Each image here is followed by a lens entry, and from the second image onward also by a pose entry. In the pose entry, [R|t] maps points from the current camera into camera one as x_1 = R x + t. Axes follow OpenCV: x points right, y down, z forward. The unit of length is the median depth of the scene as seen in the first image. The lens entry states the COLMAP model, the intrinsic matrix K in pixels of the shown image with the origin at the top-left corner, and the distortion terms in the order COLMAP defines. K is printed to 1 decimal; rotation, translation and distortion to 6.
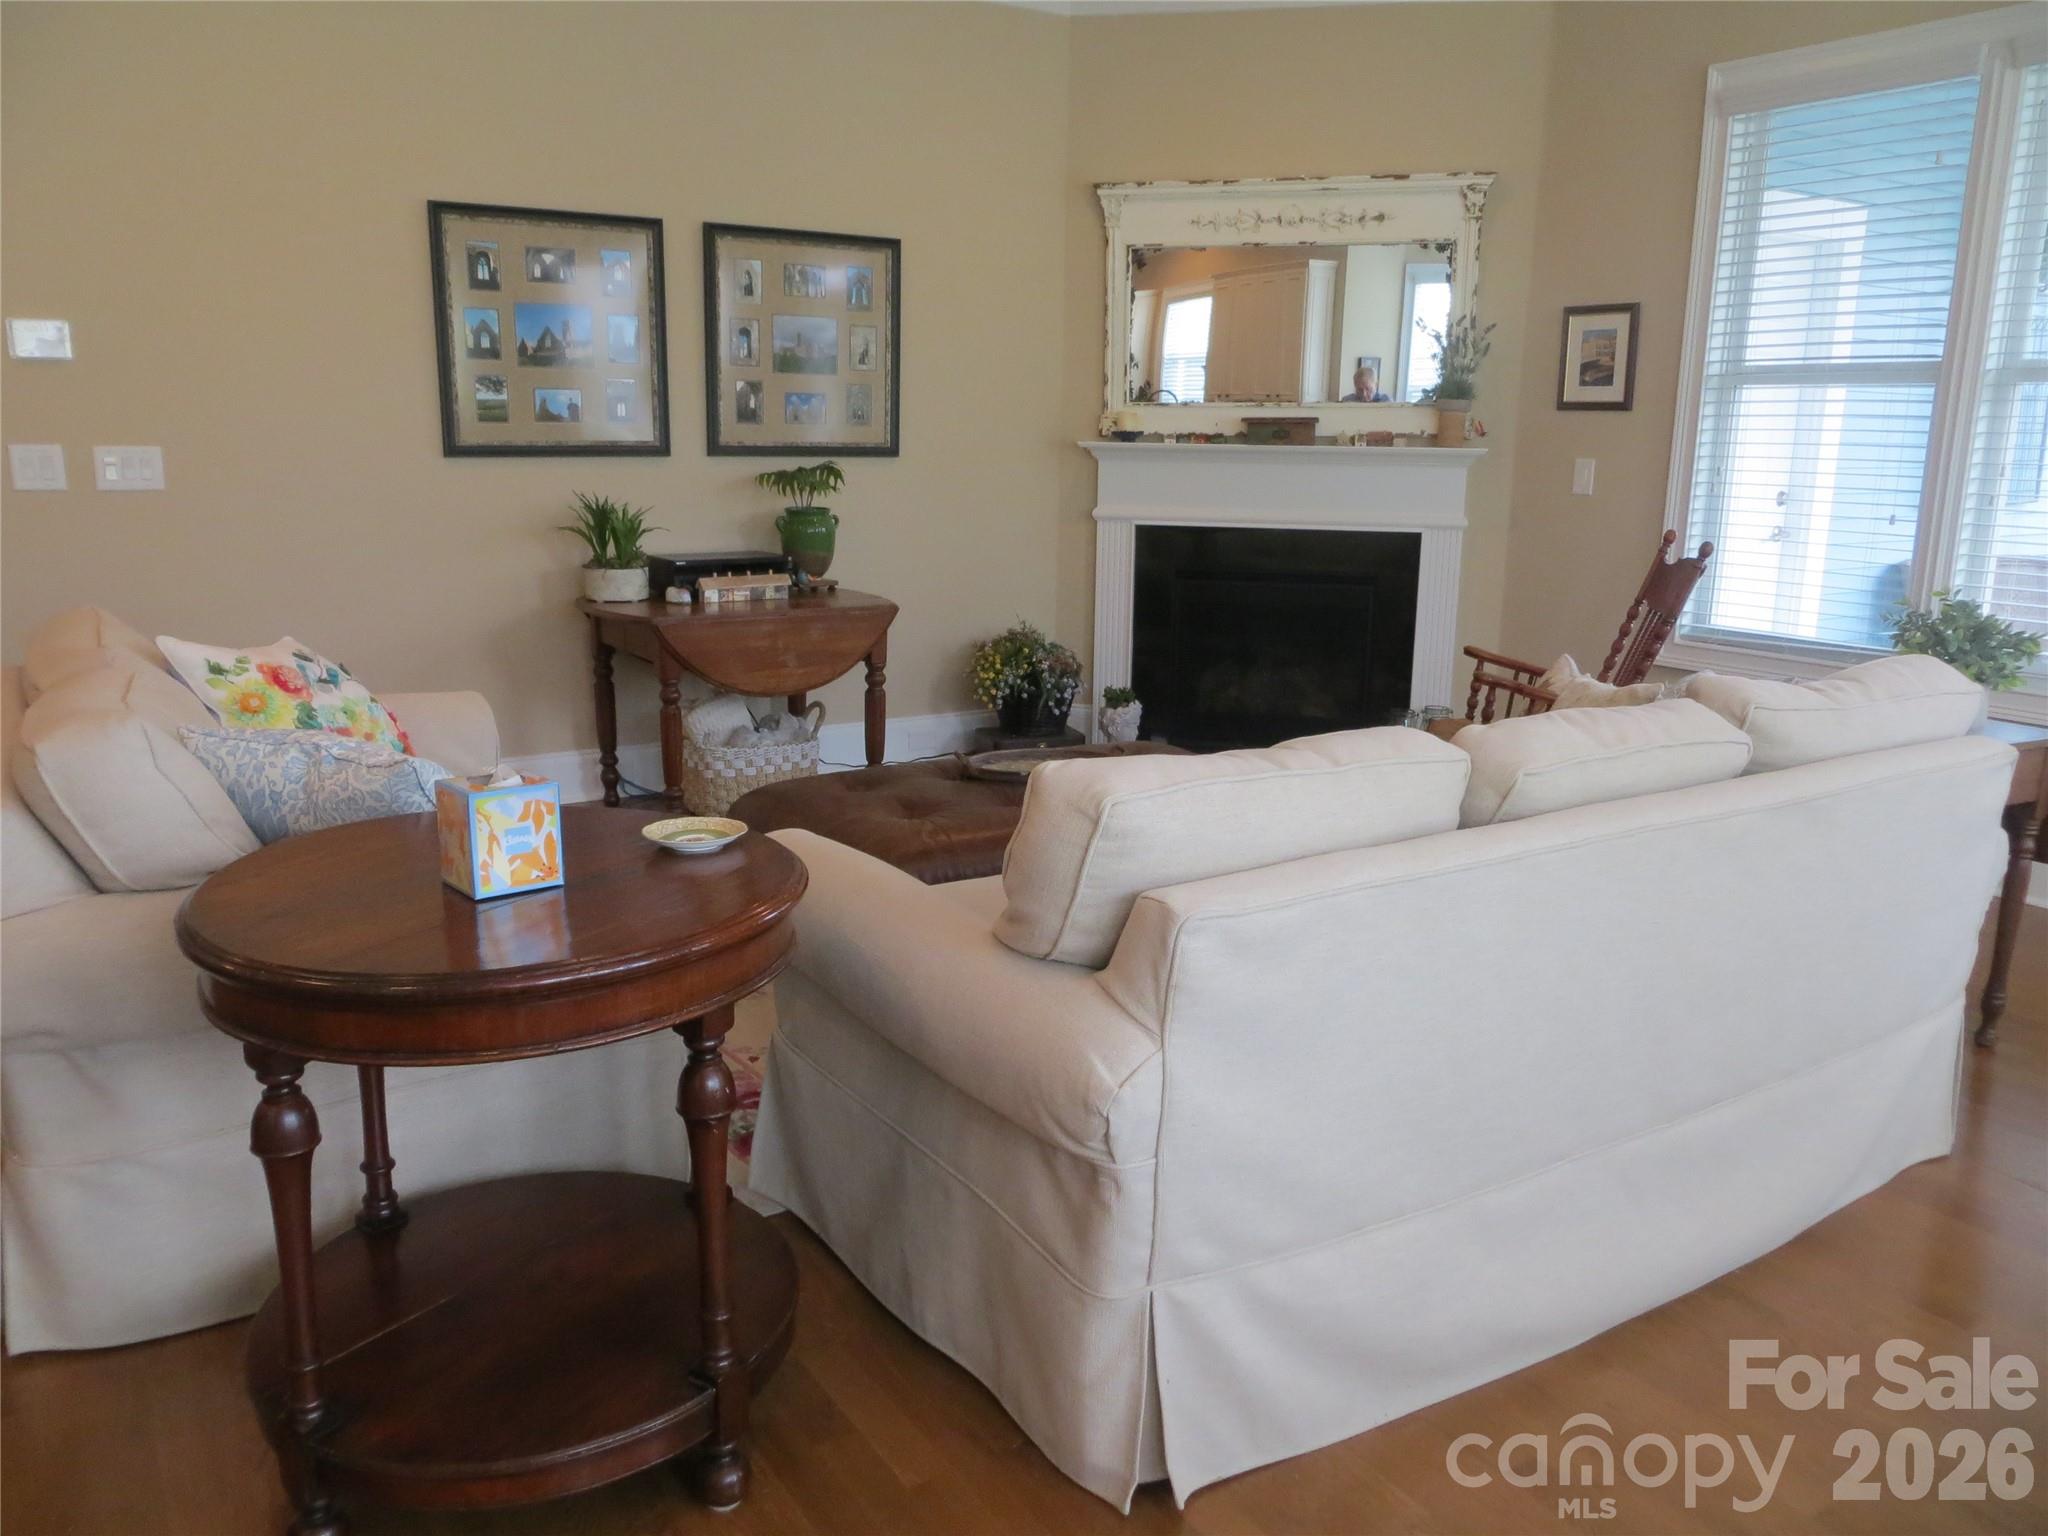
lens RADIAL K [[1543.4, 0, 1014.8], [0, 1543.4, 760.7], [0, 0, 1]] dist [0.000061, -0.012069]
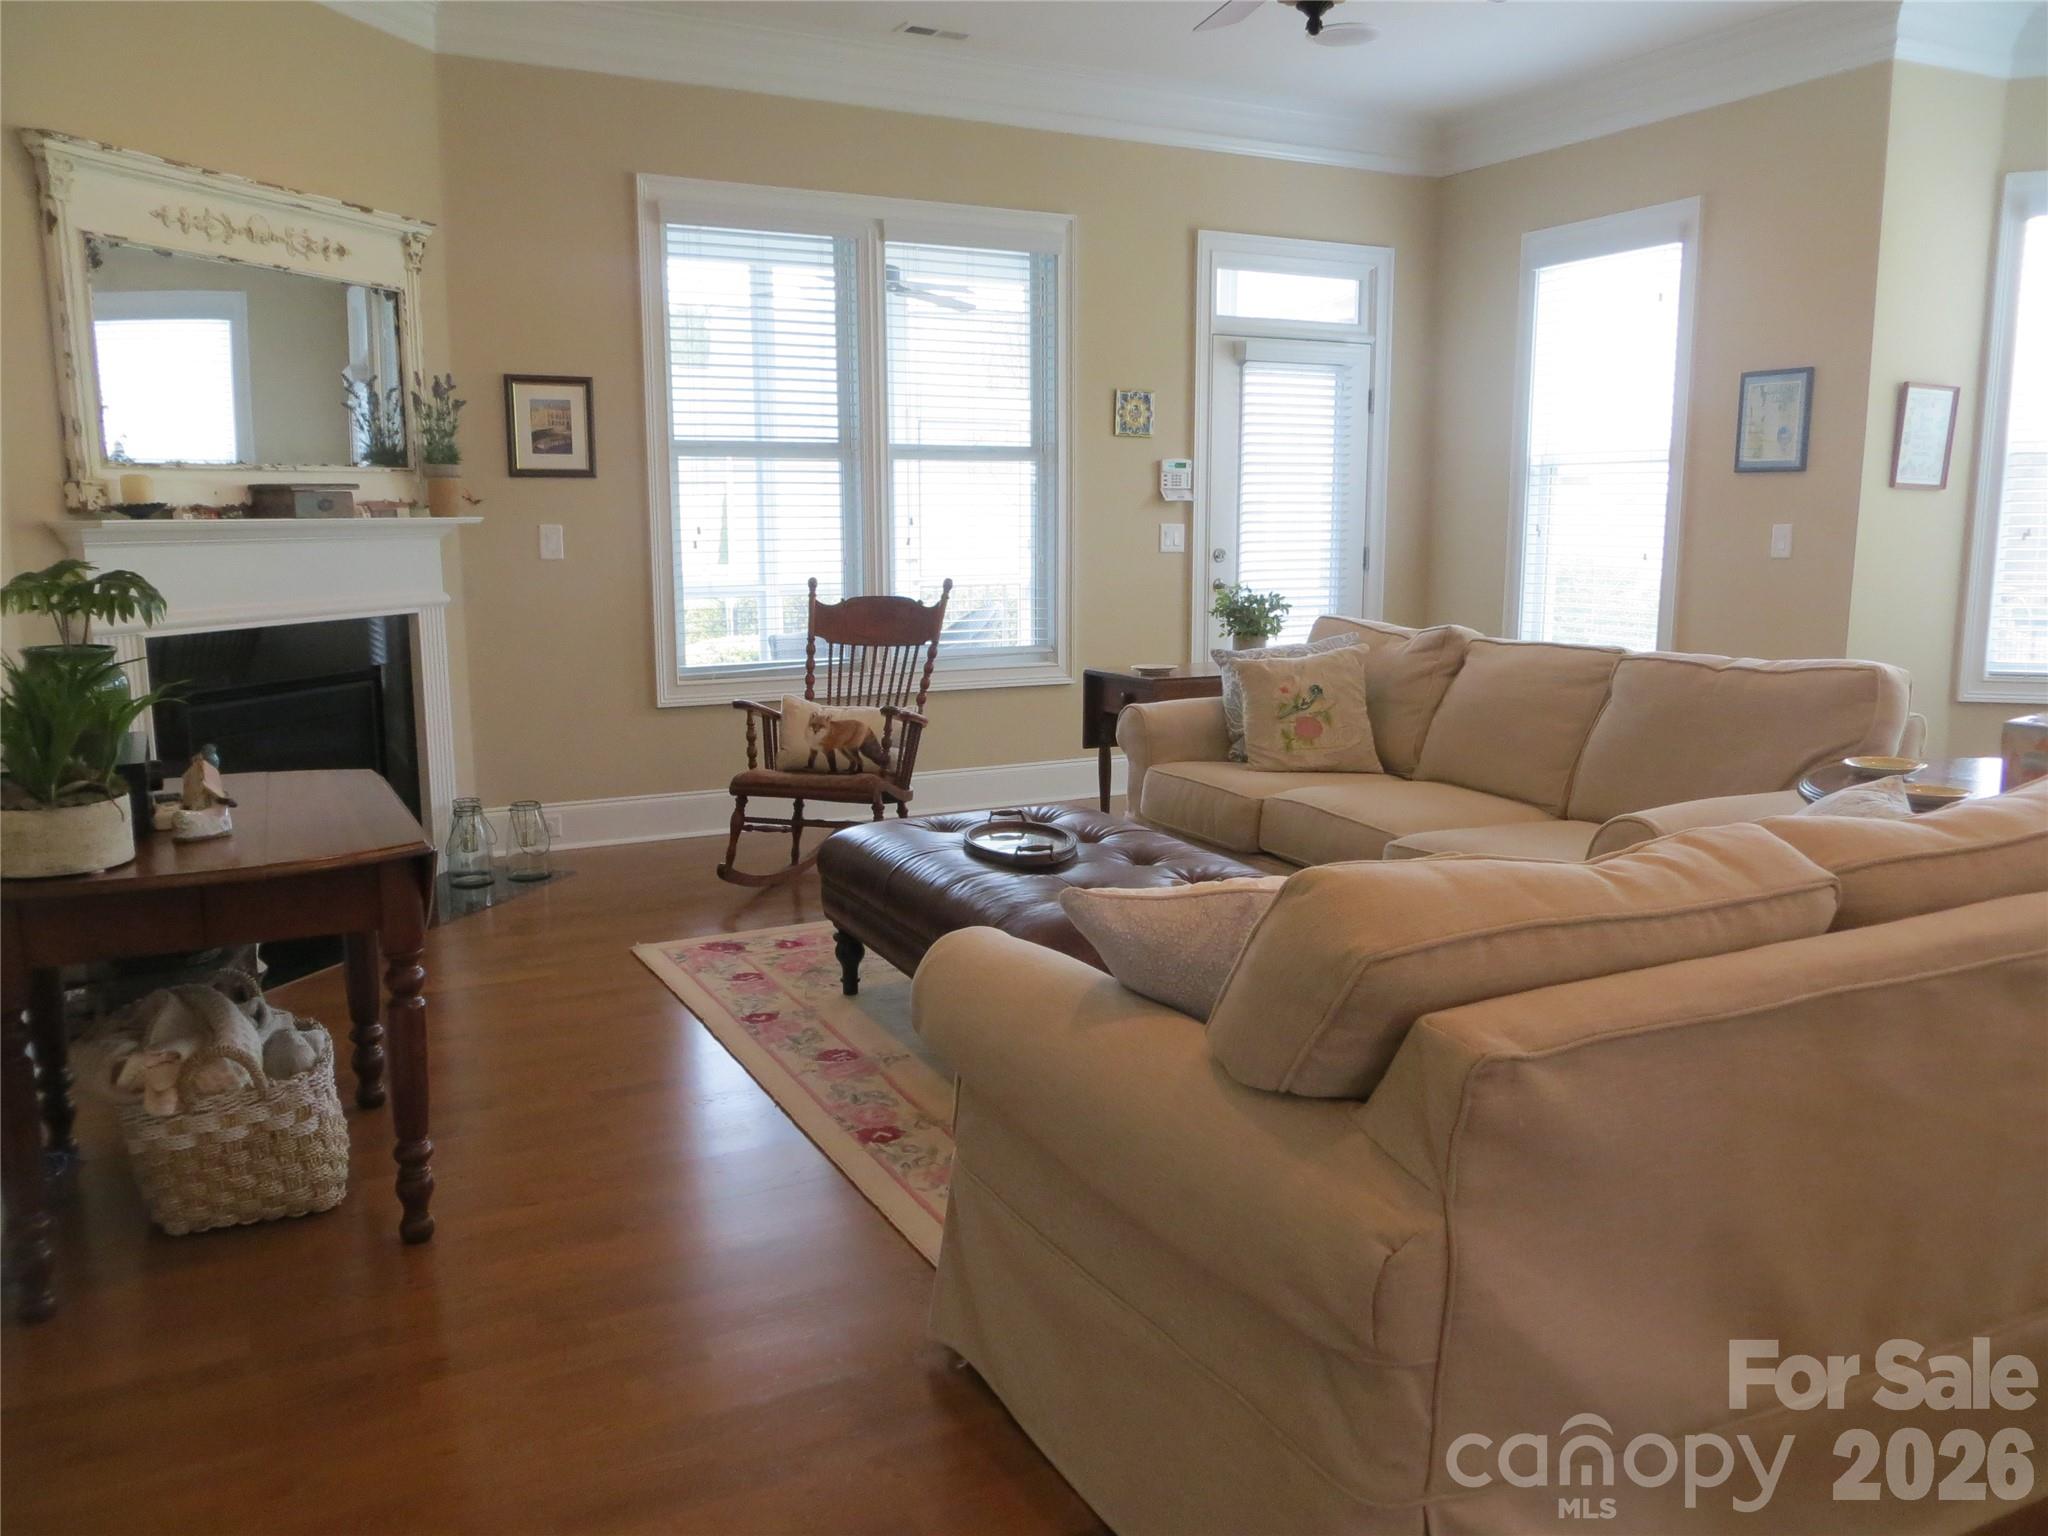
lens RADIAL K [[1543.4, 0, 1018.8], [0, 1543.4, 759.2], [0, 0, 1]] dist [0.000061, -0.012069]
pose [[0.099227, -0.171097, 0.980245, -0.655079], [0.218866, 0.964735, 0.146235, -0.134165], [-0.970696, 0.200032, 0.133175, 0.625882]]
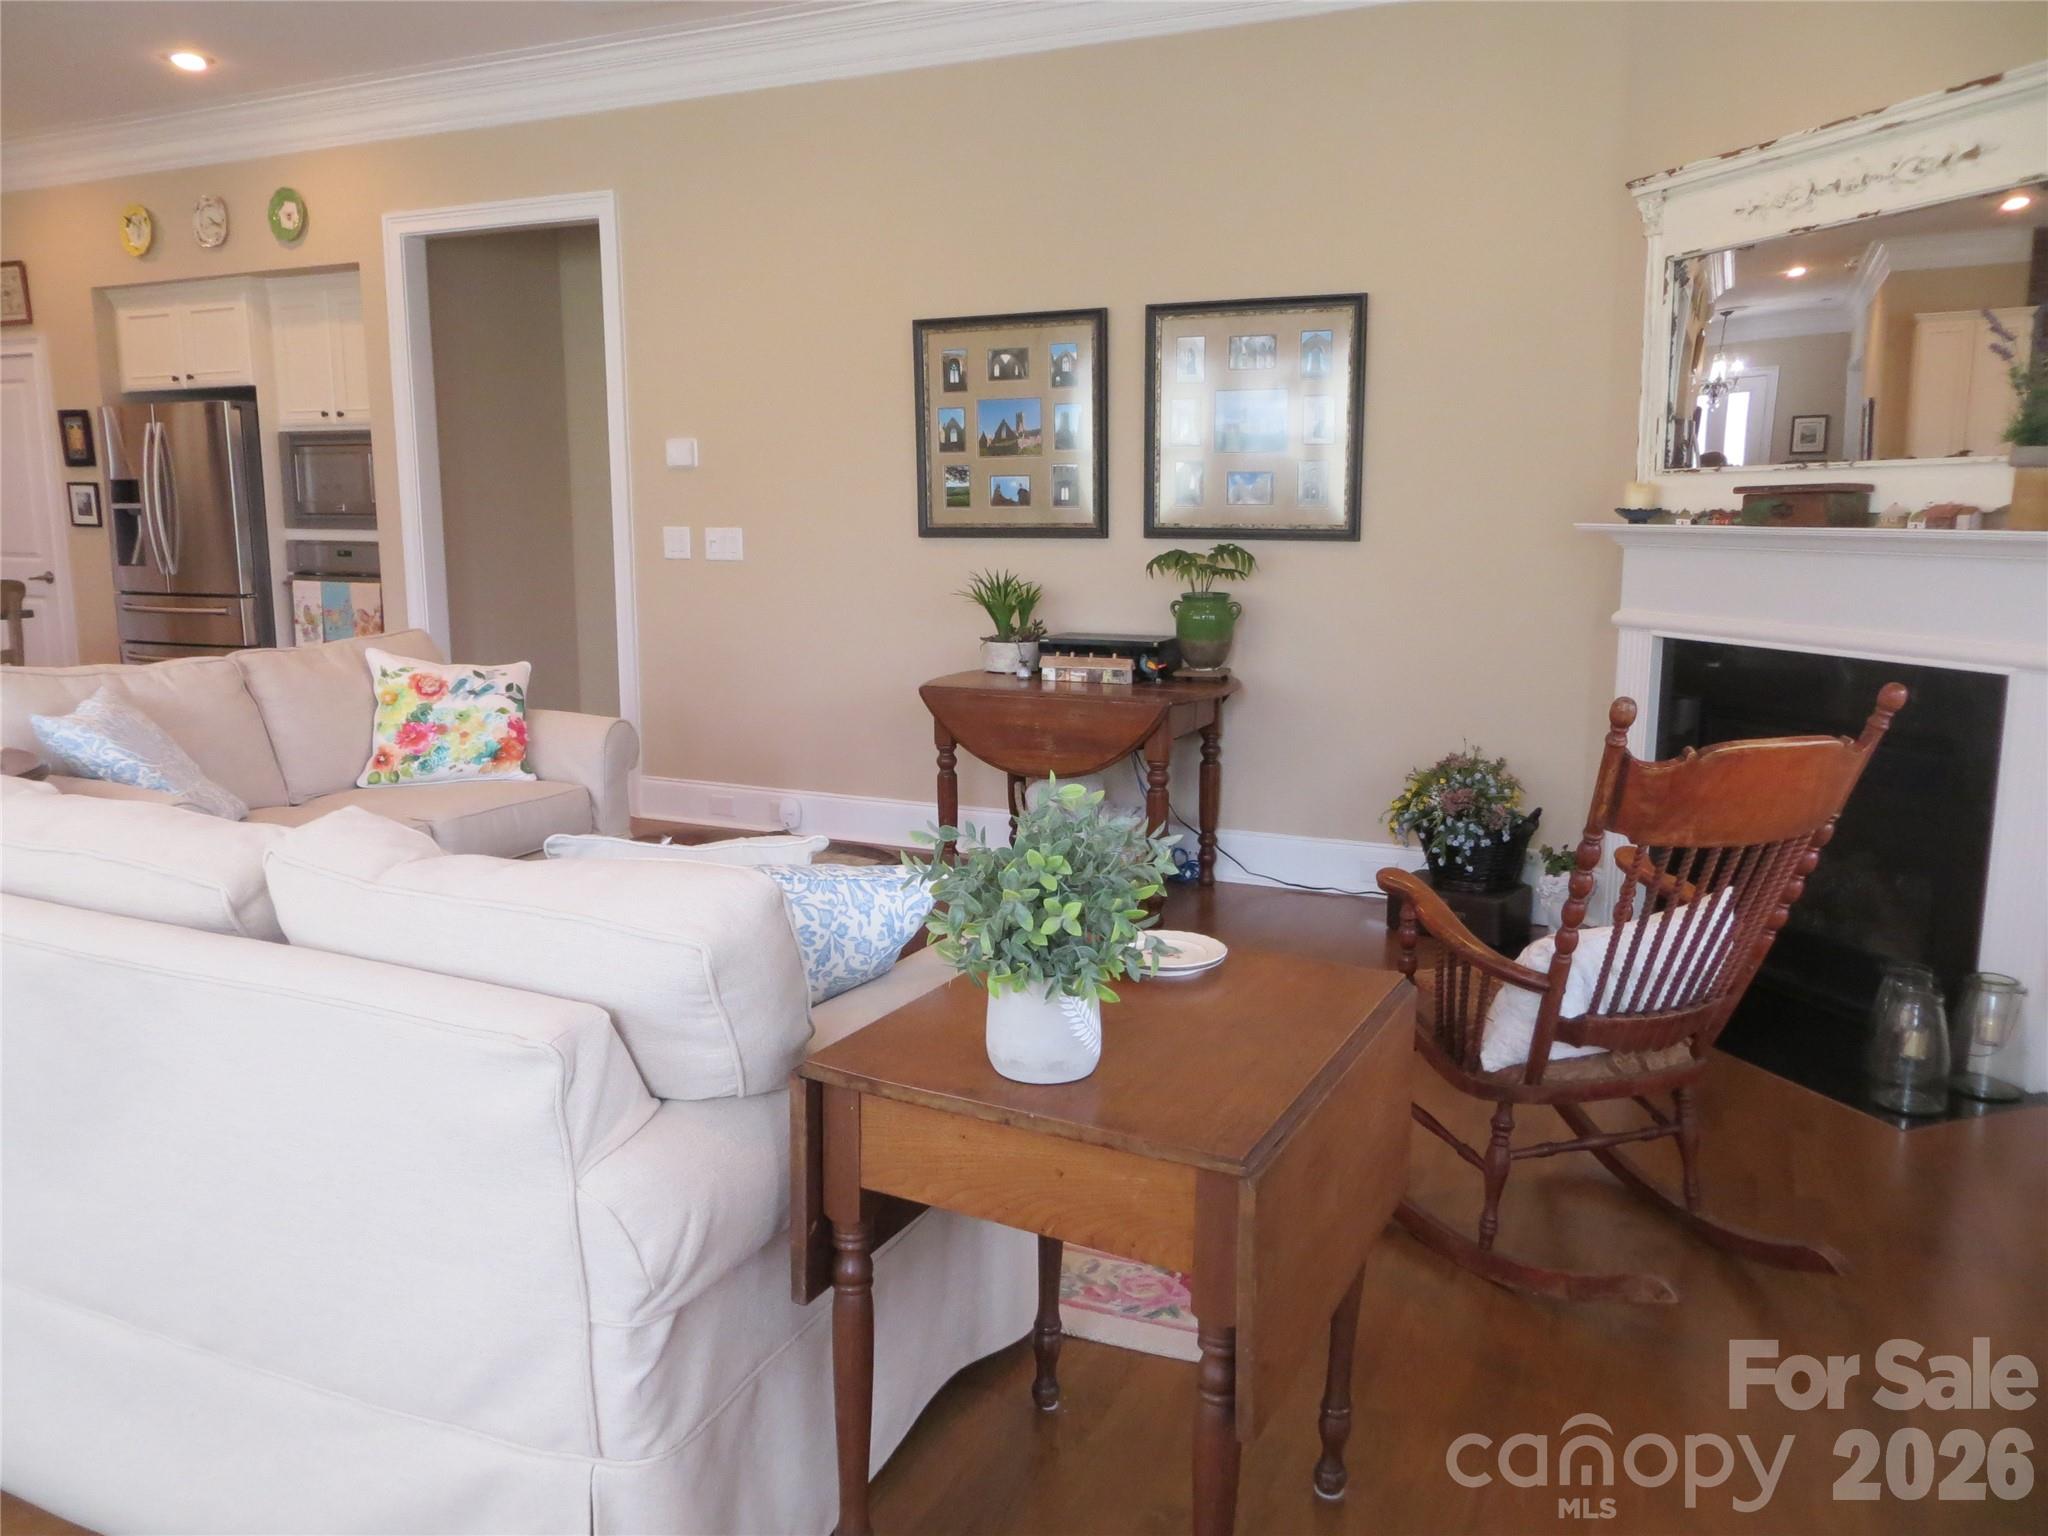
lens RADIAL K [[1543.4, 0, 1018.2], [0, 1543.4, 768.7], [0, 0, 1]] dist [0.000061, -0.012069]
pose [[0.526168, 0.129297, -0.840494, 0.623434], [-0.173825, 0.983858, 0.042533, -0.081398], [0.832426, 0.123719, 0.540149, 0.423856]]
